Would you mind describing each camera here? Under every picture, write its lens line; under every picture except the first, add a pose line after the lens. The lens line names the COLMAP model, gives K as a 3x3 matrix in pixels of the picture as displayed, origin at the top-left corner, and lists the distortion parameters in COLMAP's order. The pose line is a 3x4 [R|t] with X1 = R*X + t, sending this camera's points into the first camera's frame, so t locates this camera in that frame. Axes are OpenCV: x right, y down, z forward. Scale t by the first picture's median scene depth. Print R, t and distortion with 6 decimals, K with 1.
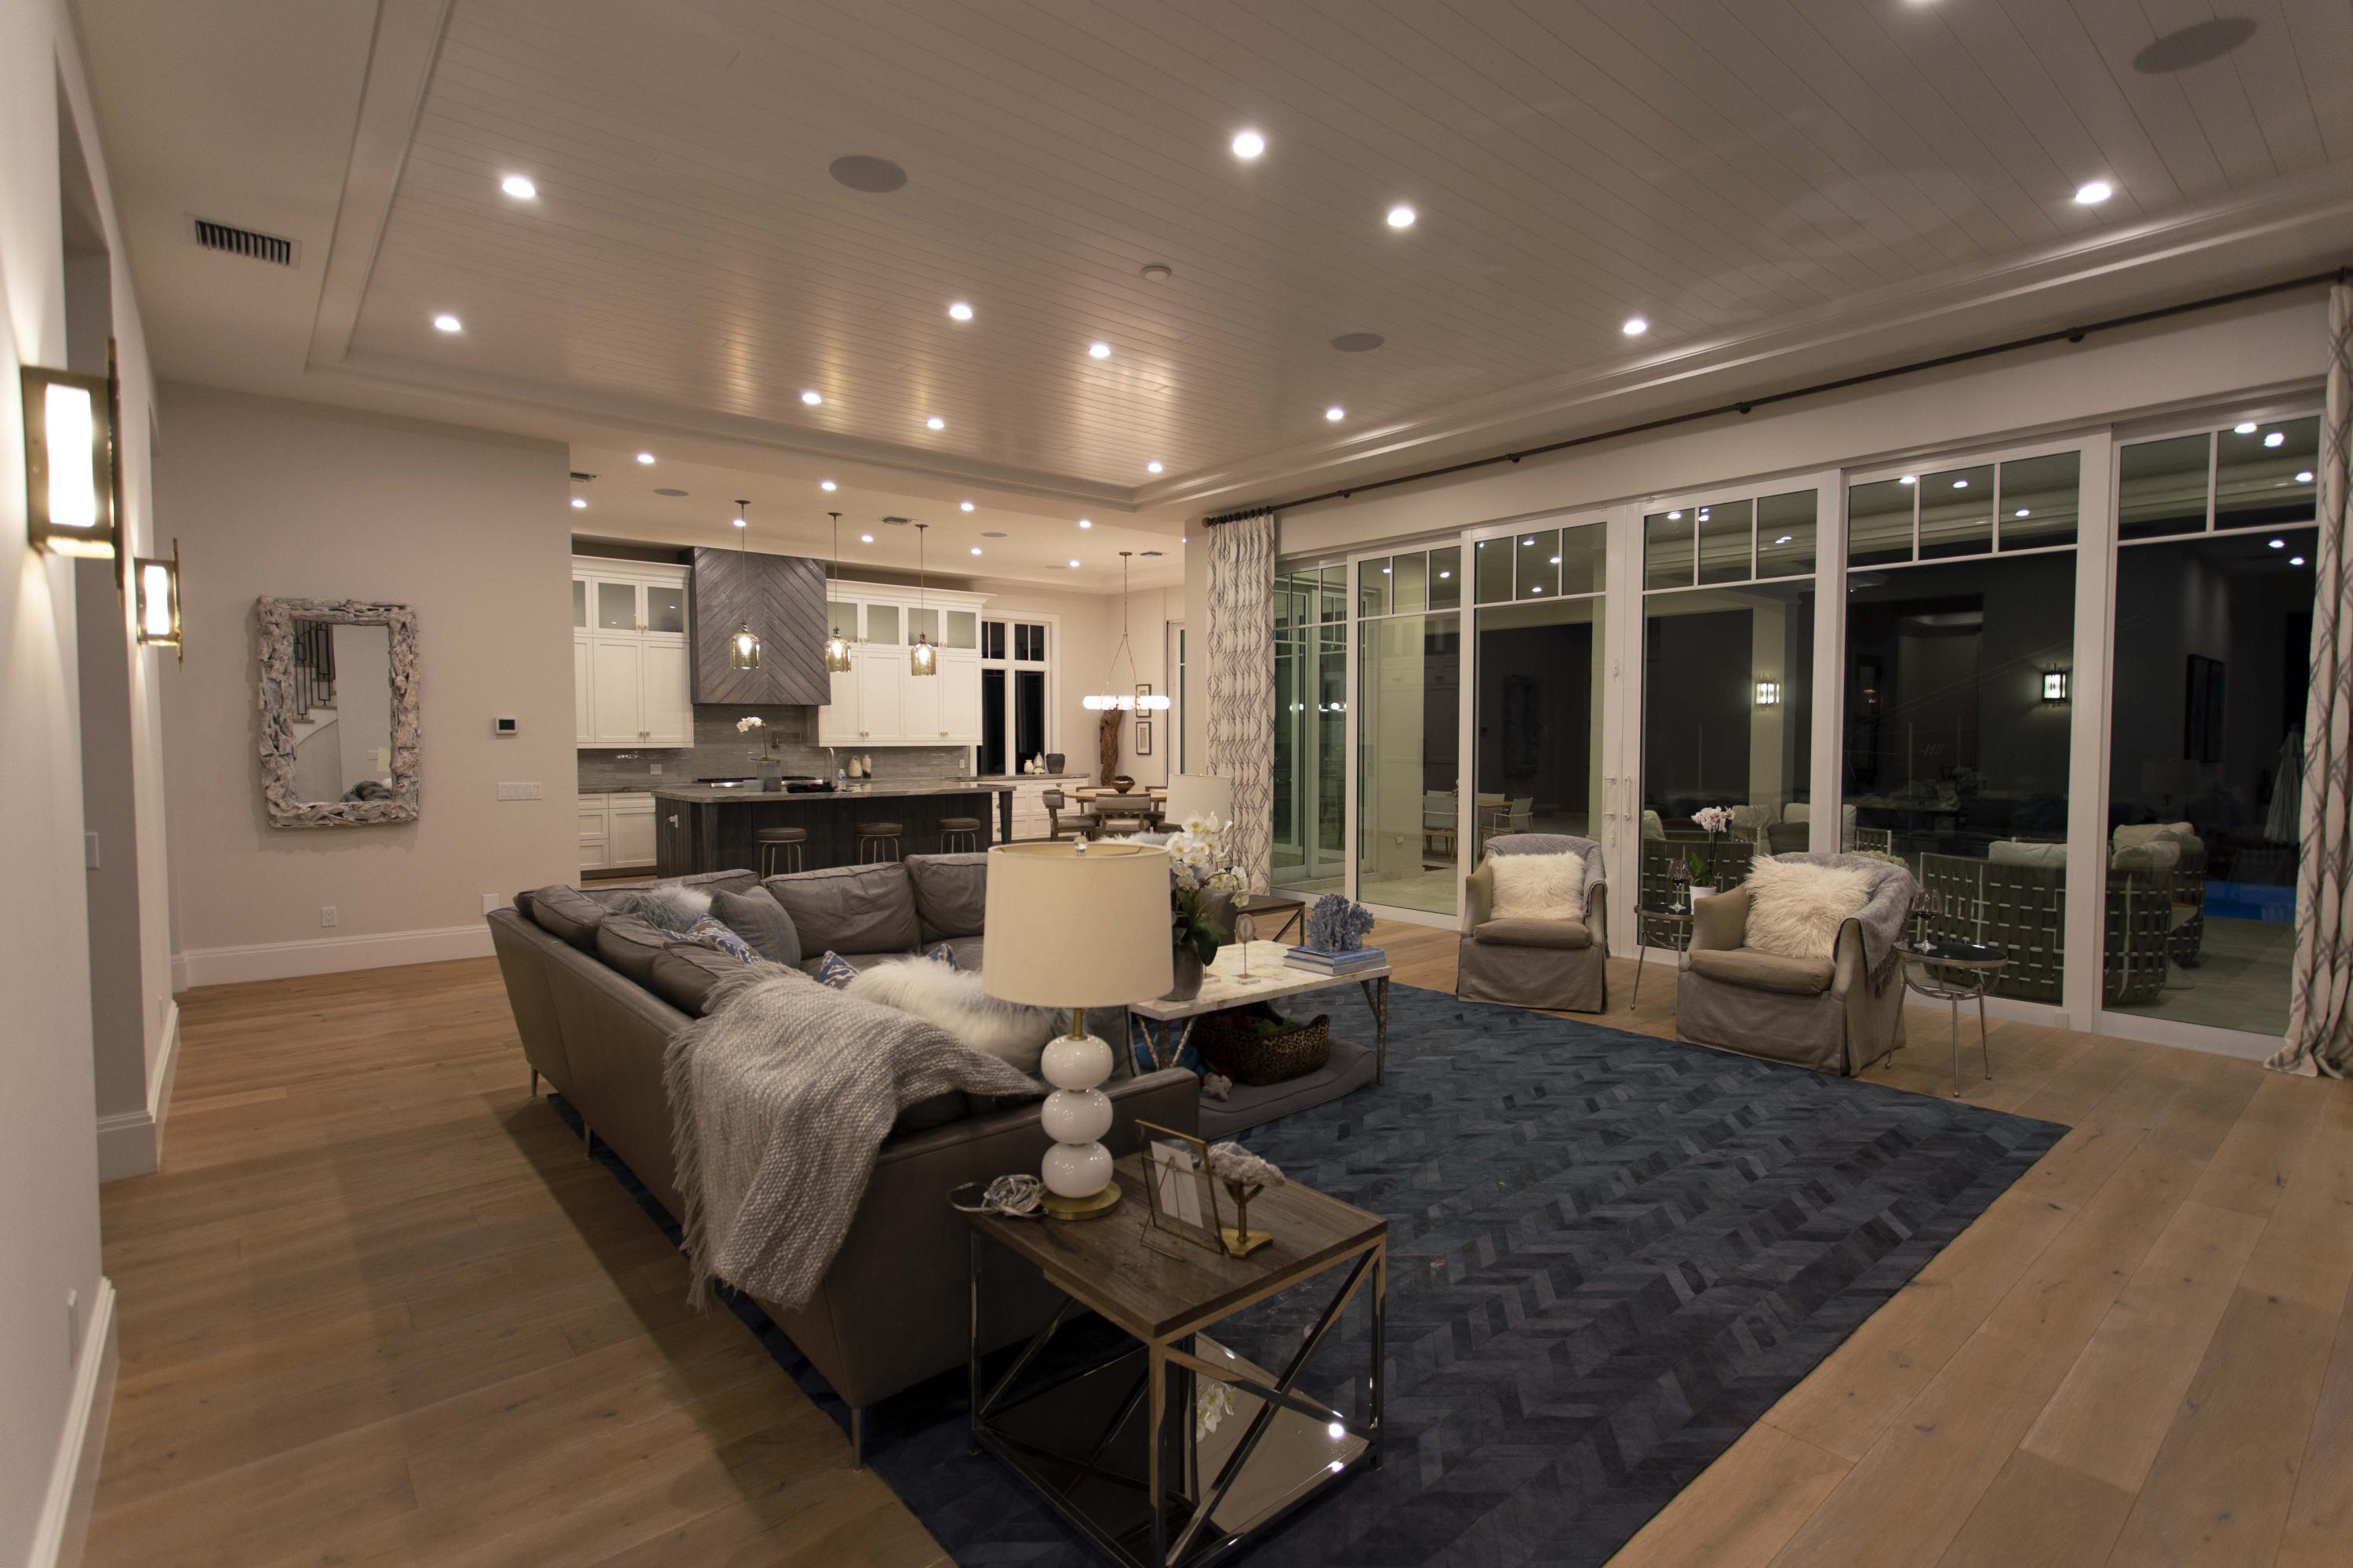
lens RADIAL K [[1106.2, 0, 1176.5], [0, 1106.2, 784.0], [0, 0, 1]] dist [0.003307, 0.000793]
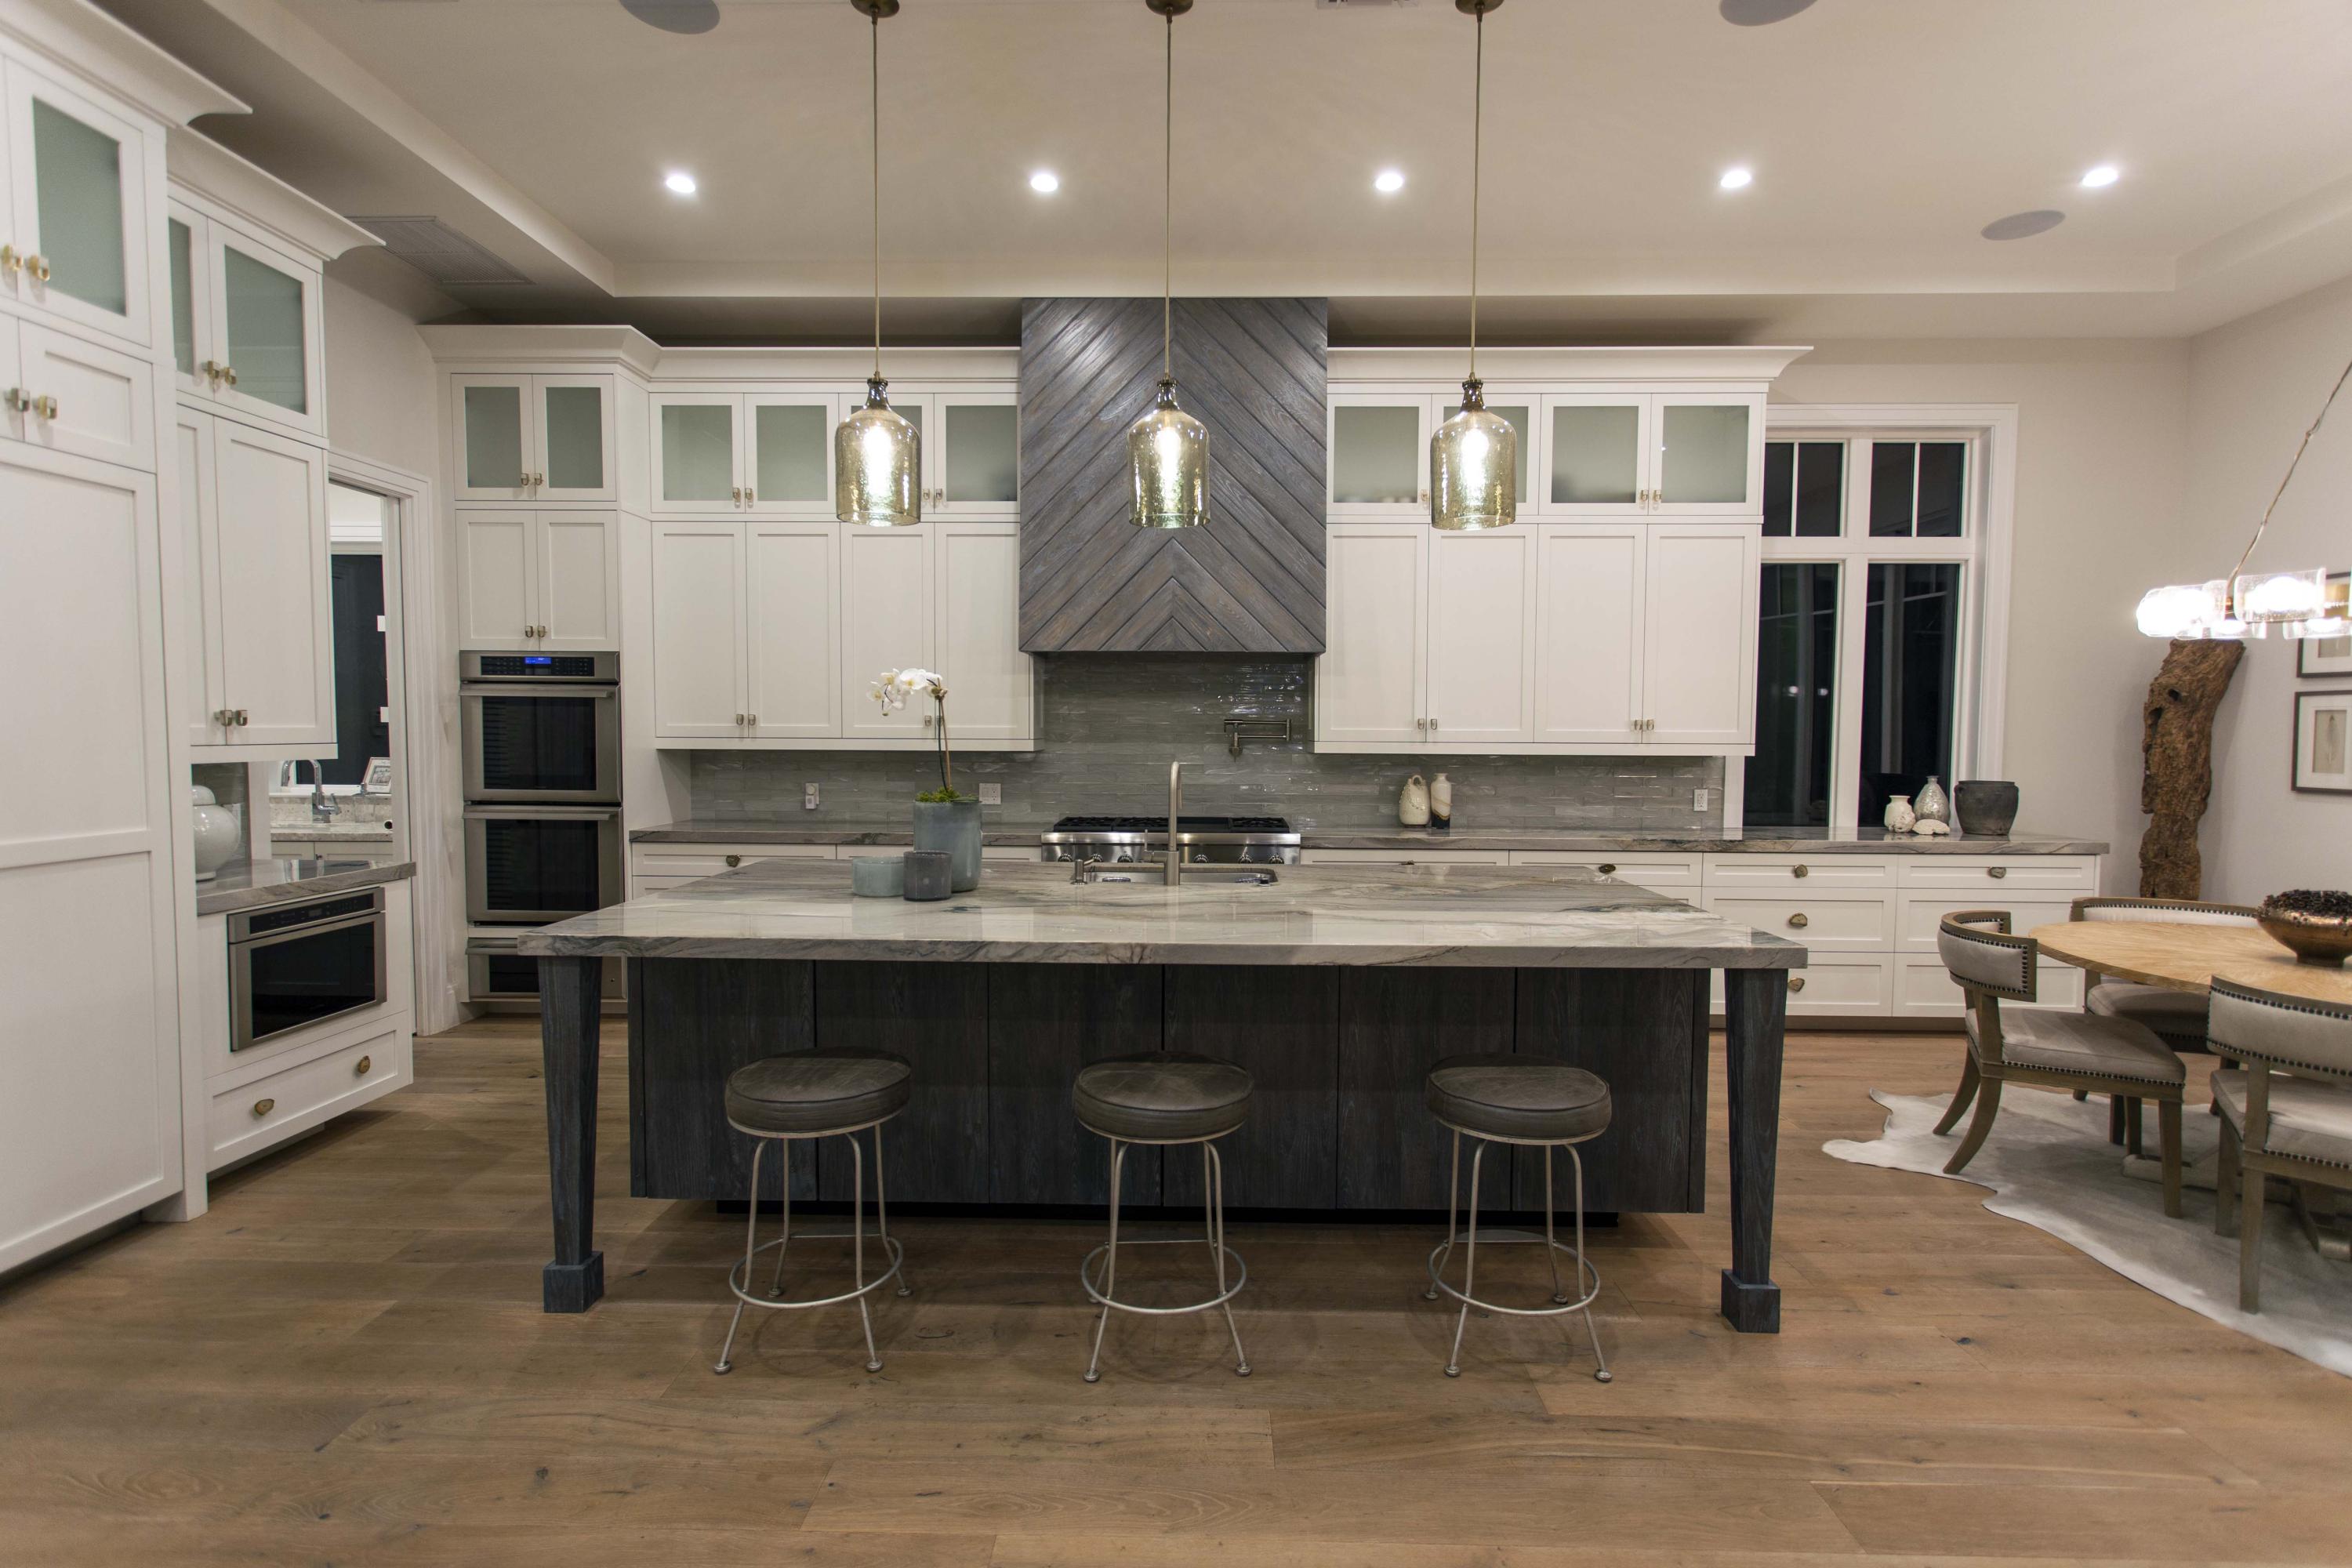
lens RADIAL K [[1105.7, 0, 1176.0], [0, 1105.7, 784.0], [0, 0, 1]] dist [0.003307, 0.000793]
pose [[0.747826, 0.037612, -0.662828, -0.069267], [-0.037386, 0.999195, 0.014519, -0.022768], [0.662841, 0.013922, 0.748631, 0.565532]]
